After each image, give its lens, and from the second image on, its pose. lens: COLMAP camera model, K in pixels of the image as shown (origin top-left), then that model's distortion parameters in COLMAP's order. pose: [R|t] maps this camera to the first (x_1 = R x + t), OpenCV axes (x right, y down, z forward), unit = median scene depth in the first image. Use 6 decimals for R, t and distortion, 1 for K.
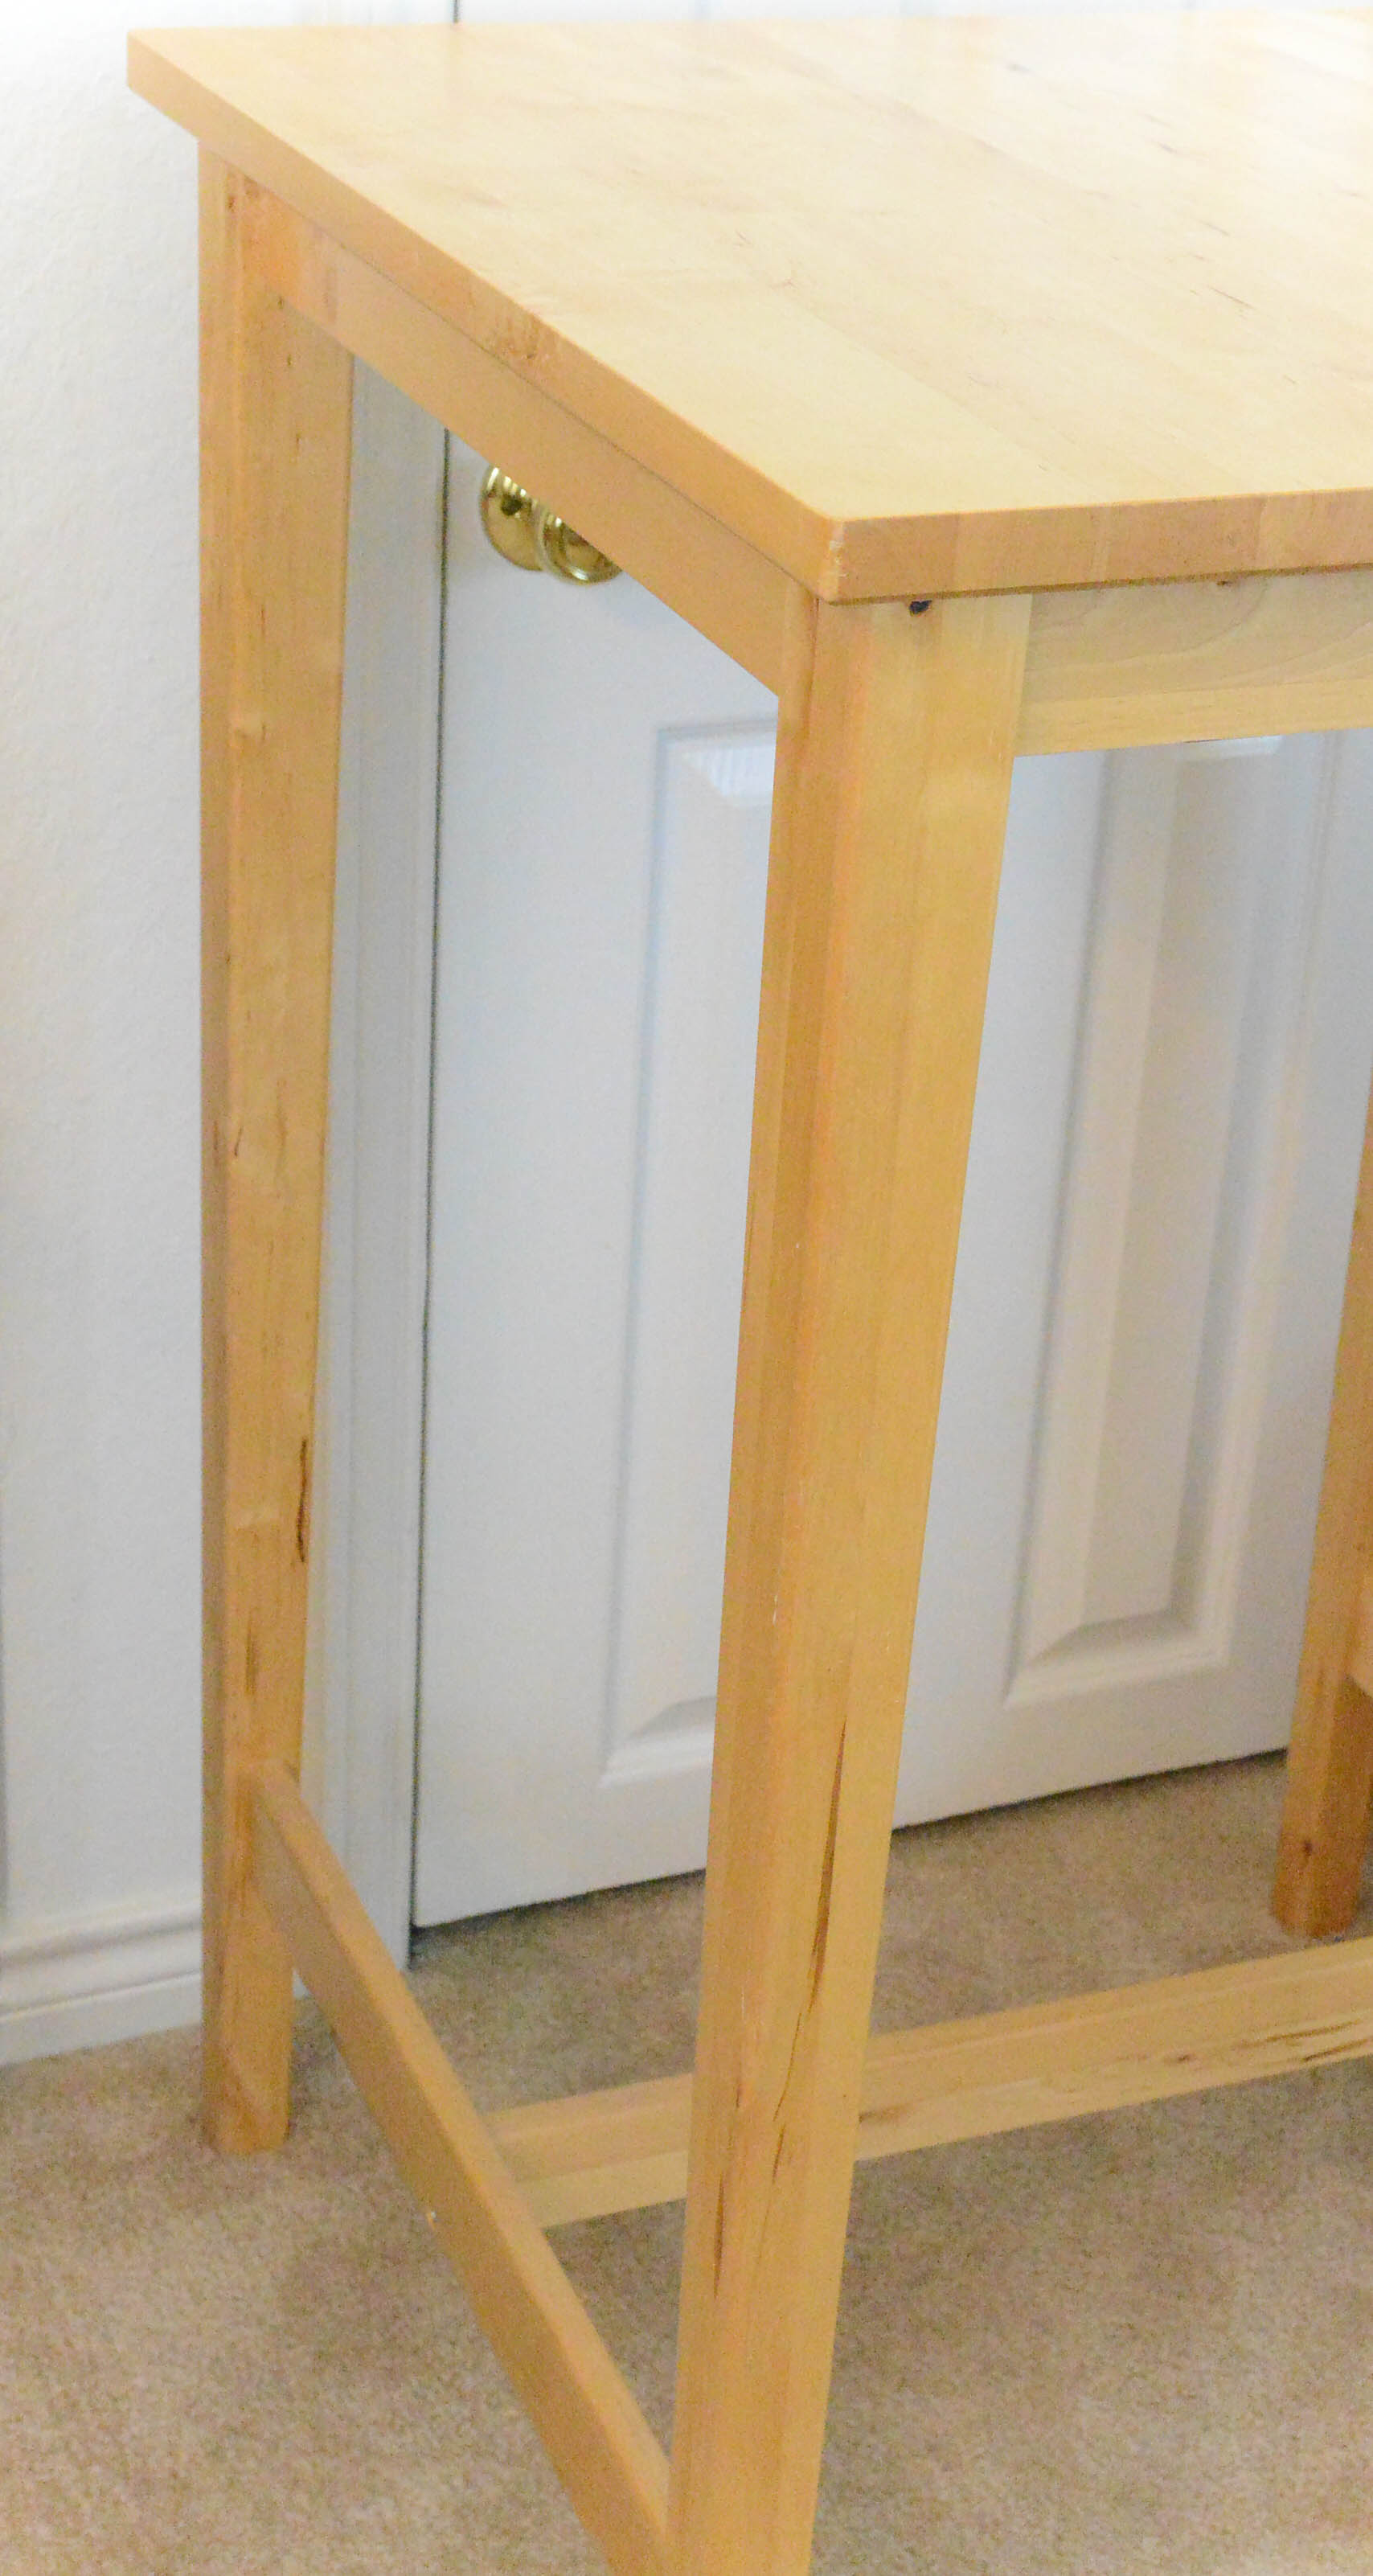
lens RADIAL K [[4364.4, 0, 685.9], [0, 4364.4, 1289.3], [0, 0, 1]] dist [-0.034903, 0.000000]
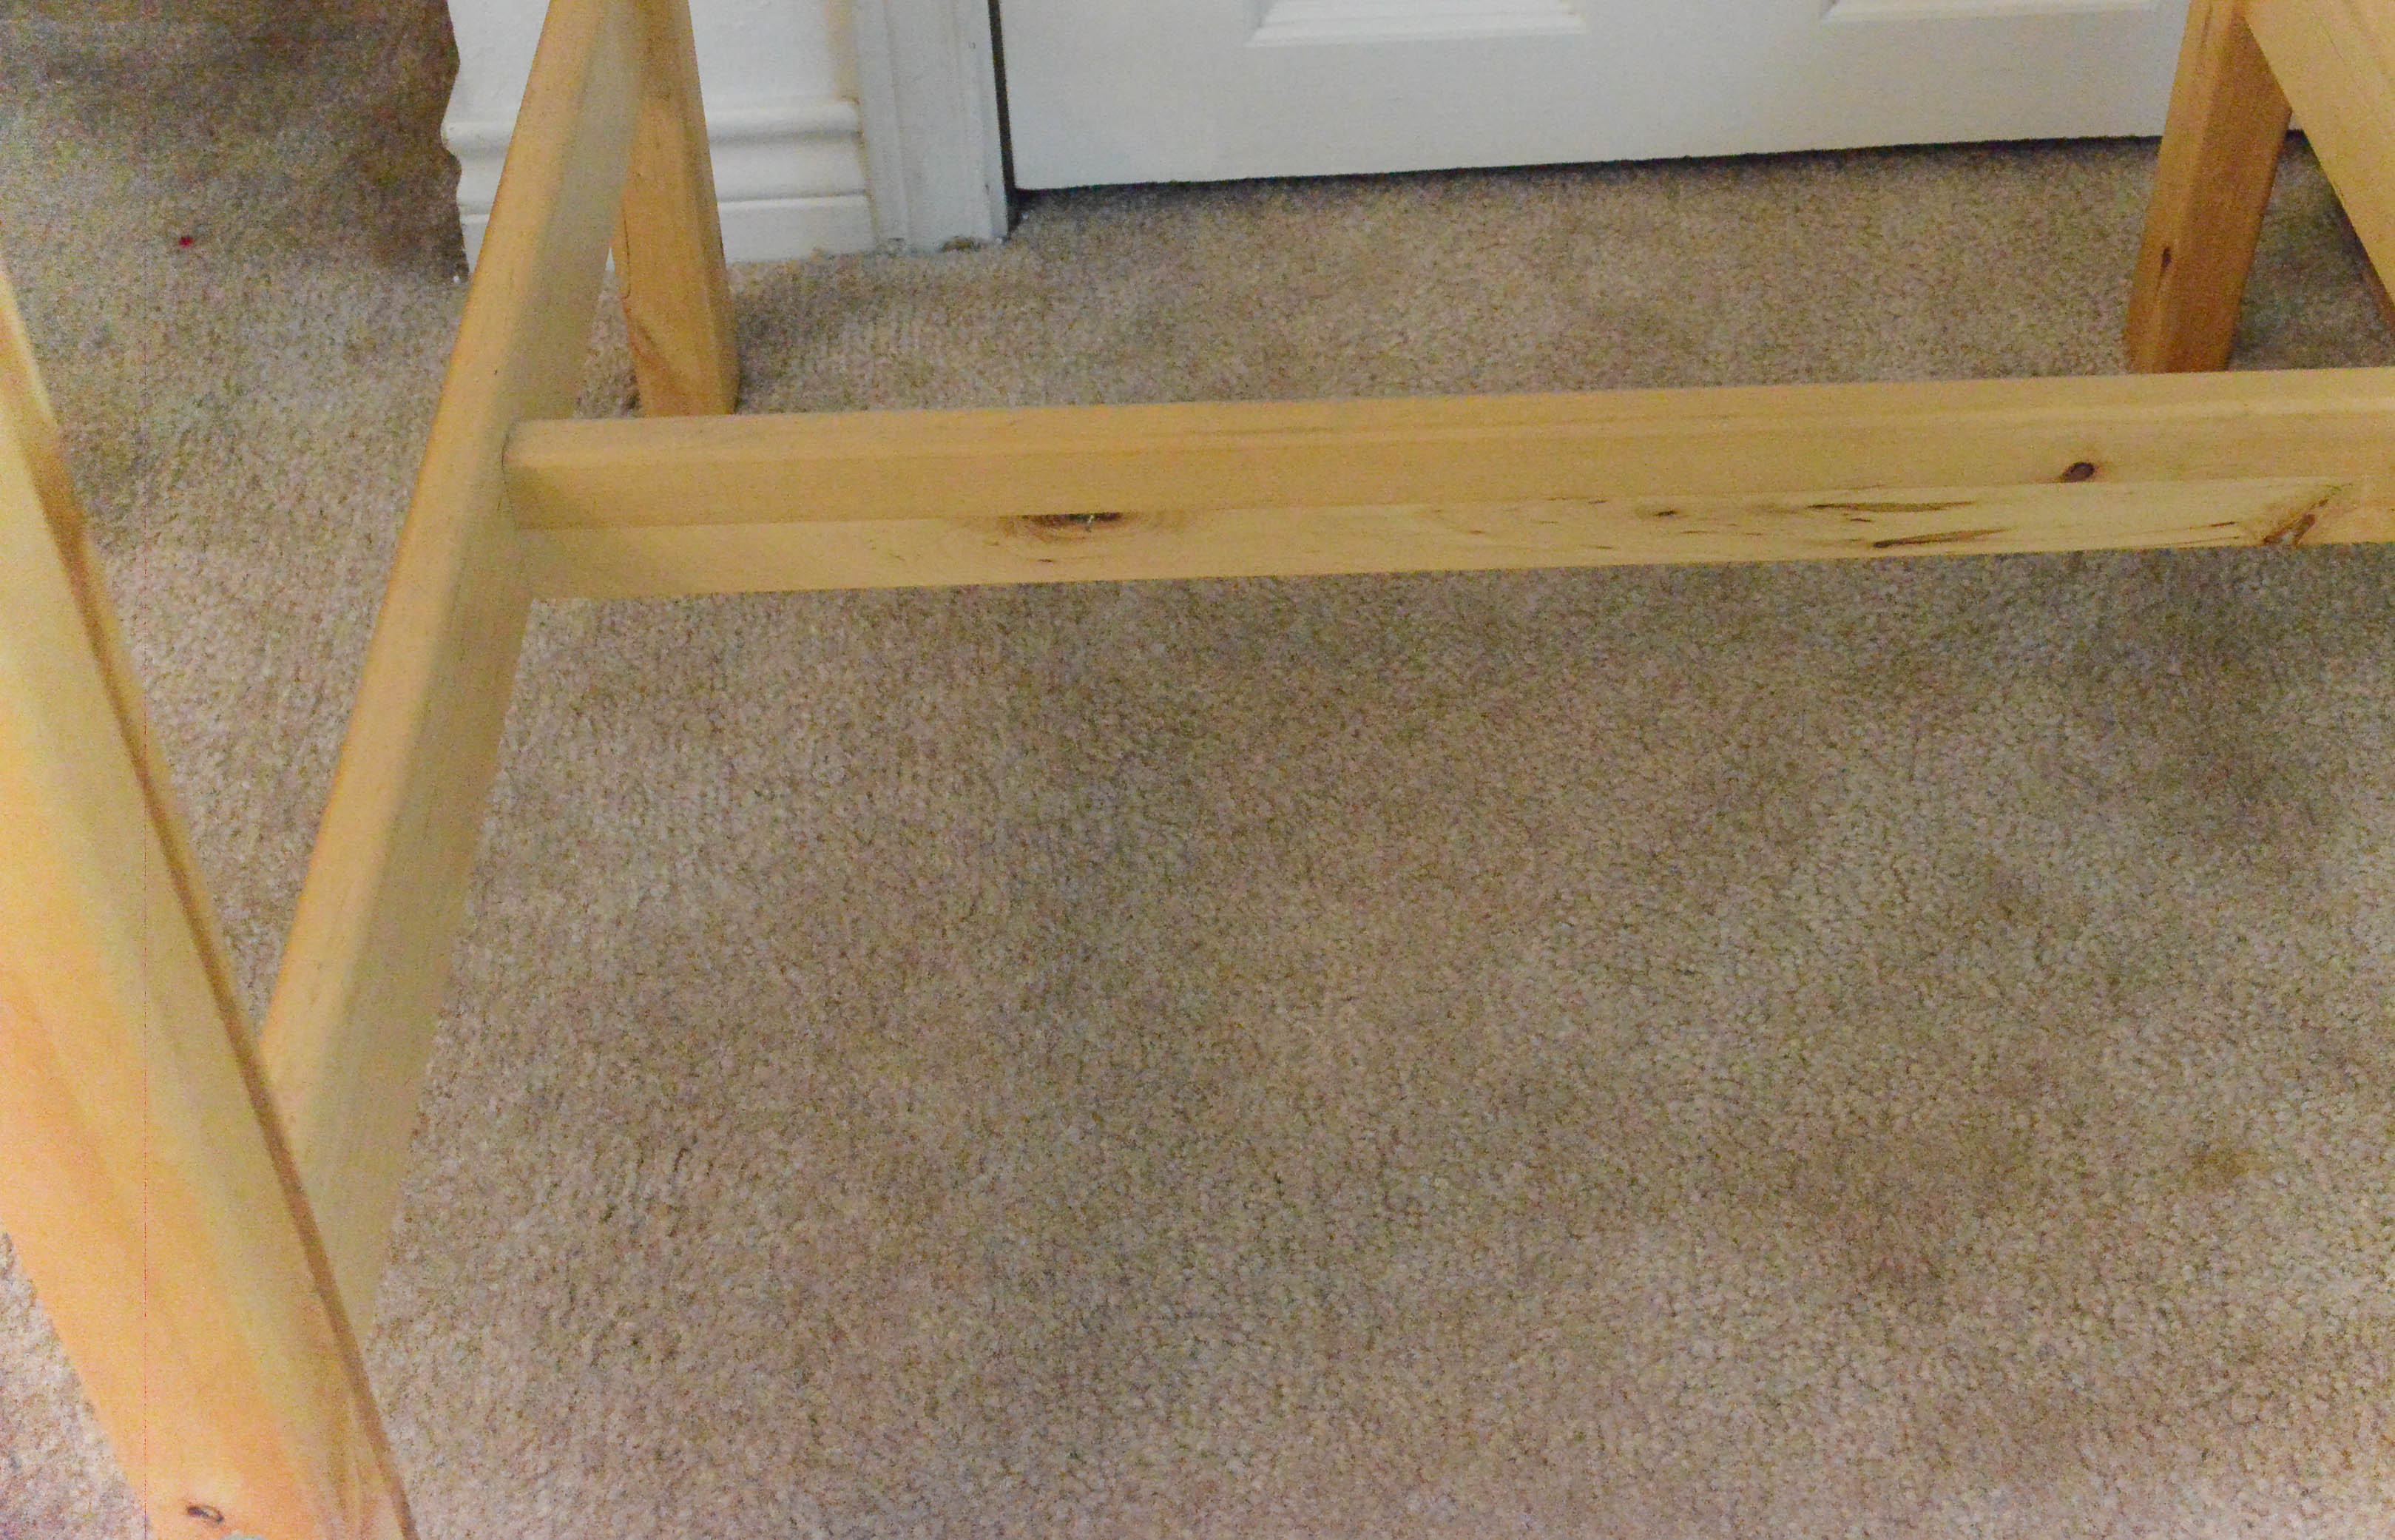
lens RADIAL K [[3100.4, 0, 1205.3], [0, 3100.4, 766.9], [0, 0, 1]] dist [-0.075384, 0.000000]
pose [[0.937449, 0.192461, -0.290082, 0.162116], [-0.094311, 0.942523, 0.320555, 0.059680], [0.335104, -0.273147, 0.901719, 0.465164]]
